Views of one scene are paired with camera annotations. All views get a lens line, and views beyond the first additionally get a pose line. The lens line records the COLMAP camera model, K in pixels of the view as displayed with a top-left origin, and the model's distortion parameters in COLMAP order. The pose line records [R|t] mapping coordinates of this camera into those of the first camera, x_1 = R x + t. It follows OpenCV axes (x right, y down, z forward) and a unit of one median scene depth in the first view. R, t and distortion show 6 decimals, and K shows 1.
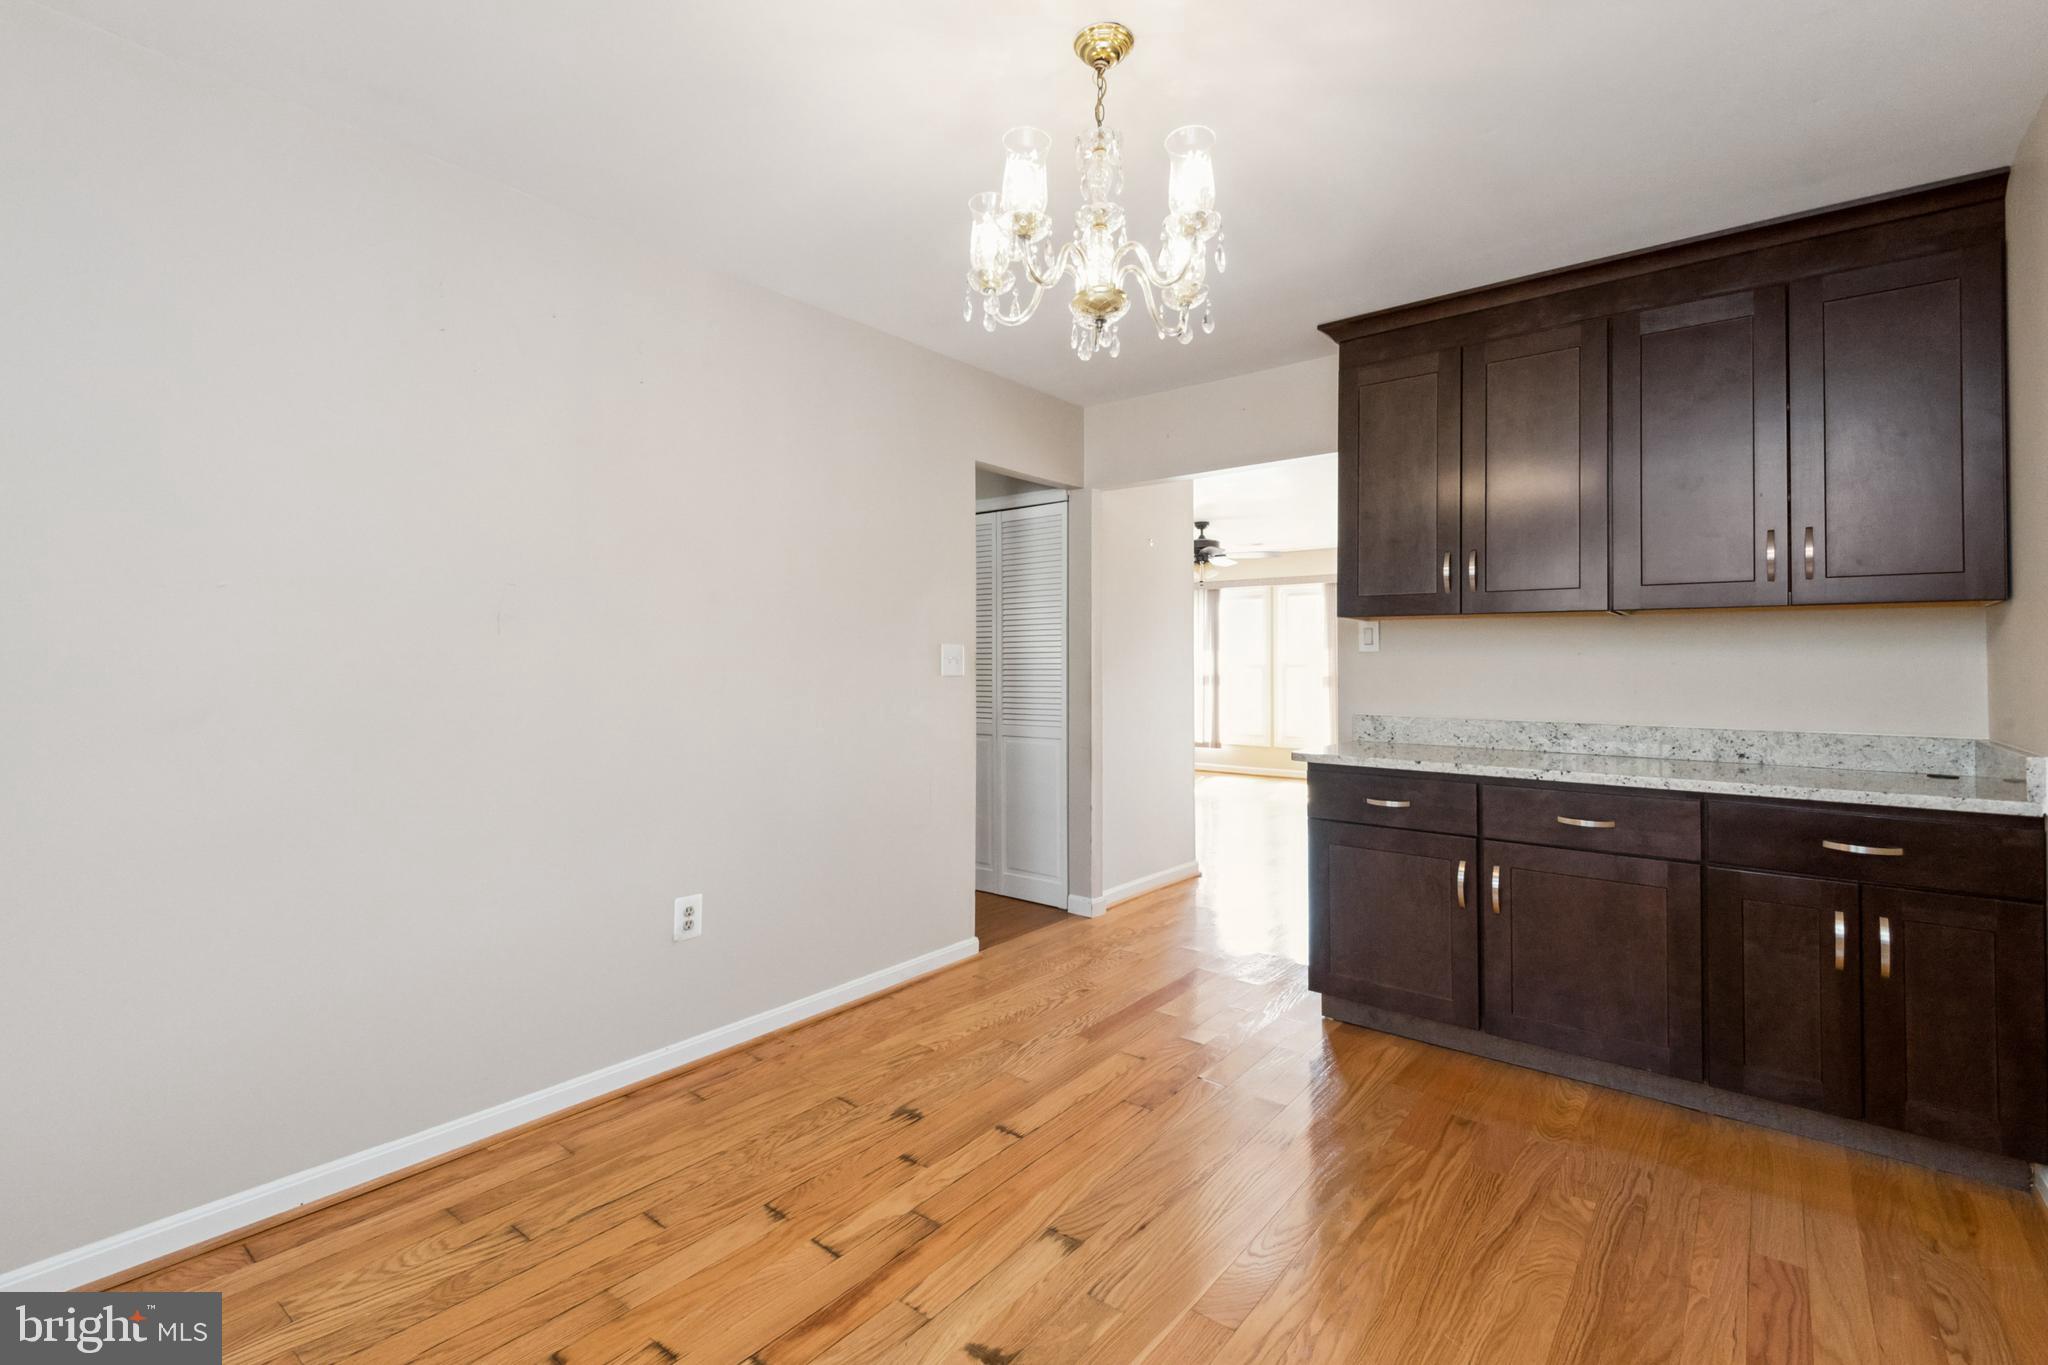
lens RADIAL K [[943.5, 0, 1017.1], [0, 943.5, 650.0], [0, 0, 1]] dist [-0.000066, 0.000011]
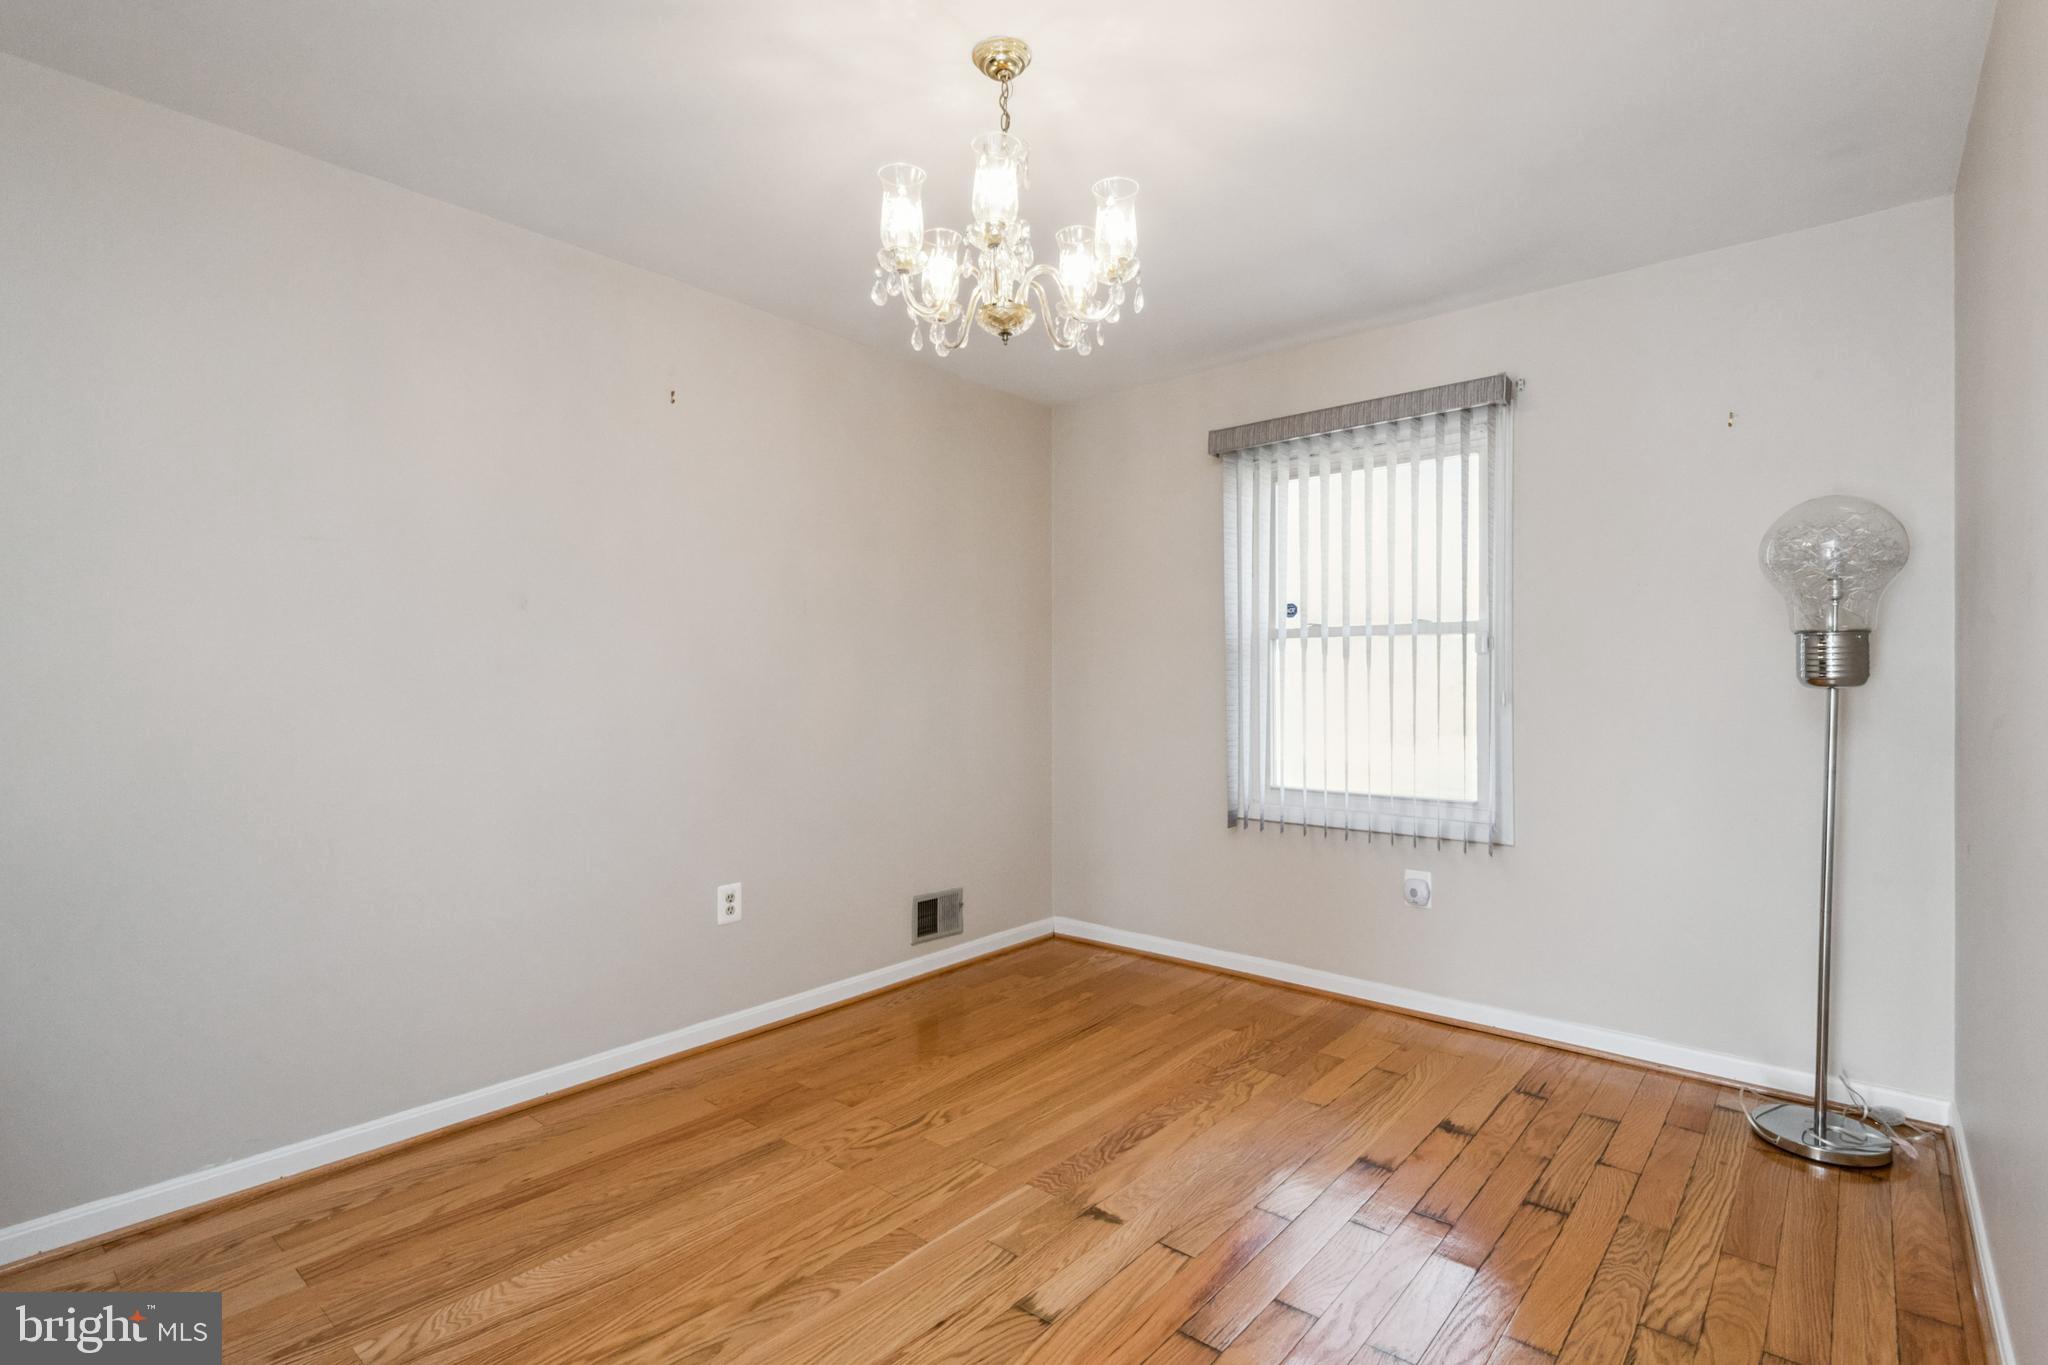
lens RADIAL K [[993.9, 0, 1024.0], [0, 993.9, 682.5], [0, 0, 1]] dist [0.013711, -0.001620]
pose [[-0.999699, -0.003734, 0.024266, 0.036801], [-0.003939, 0.999957, -0.008395, 0.037410], [-0.024234, -0.008488, -0.999670, 1.912403]]
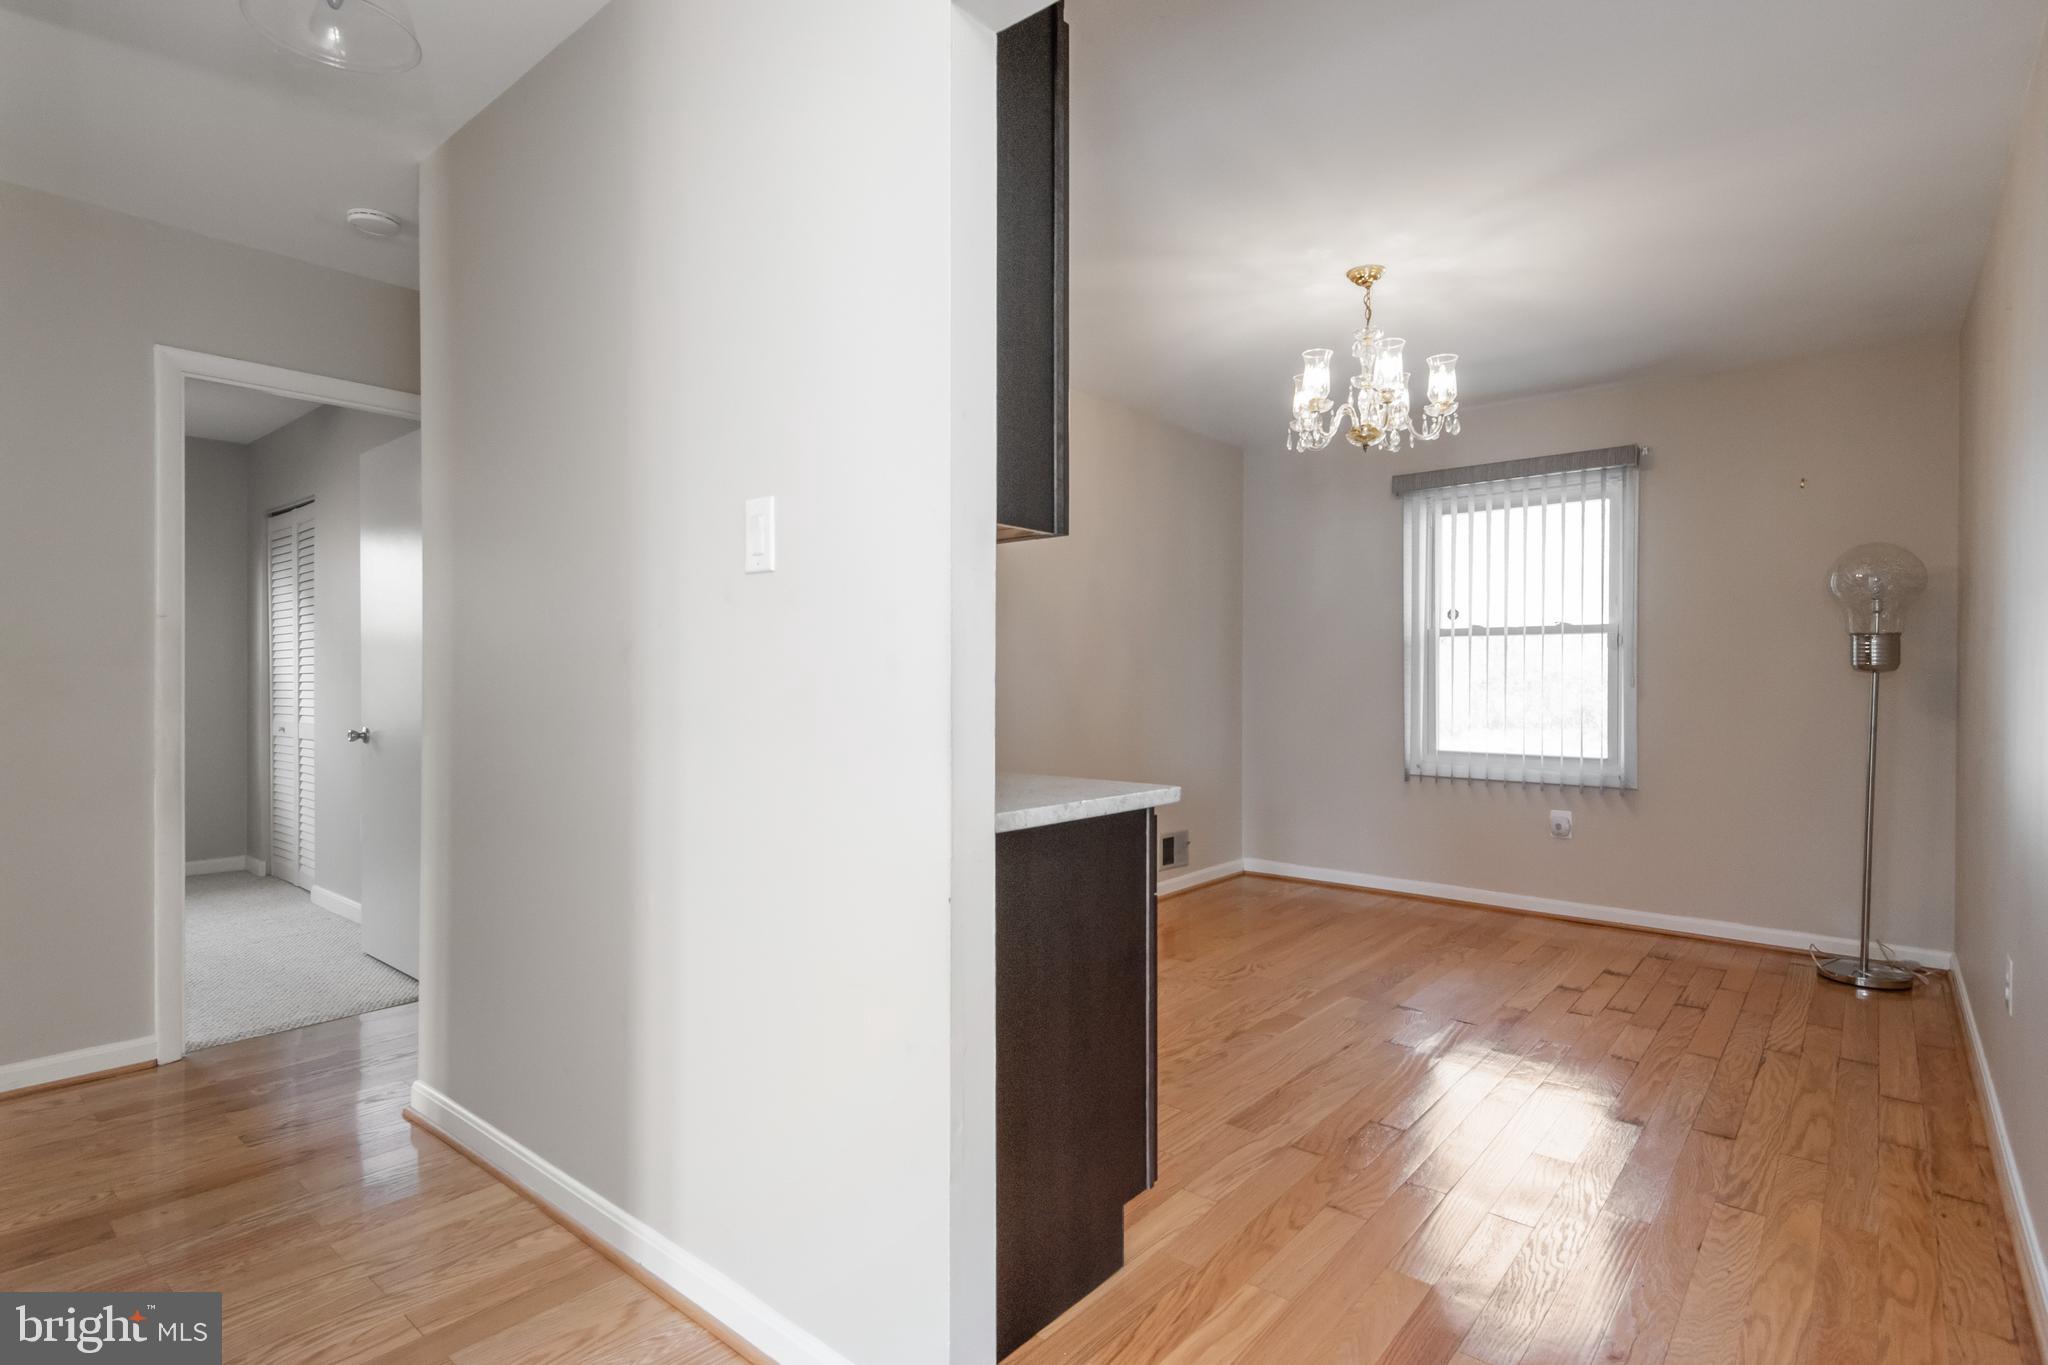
lens RADIAL K [[1014.5, 0, 1024.0], [0, 1014.5, 682.5], [0, 0, 1]] dist [0.003821, 0.000738]
pose [[-0.999702, -0.008214, 0.022995, 0.593160], [-0.008310, 0.999957, -0.004078, 0.069653], [-0.022961, -0.004268, -0.999727, 2.558796]]
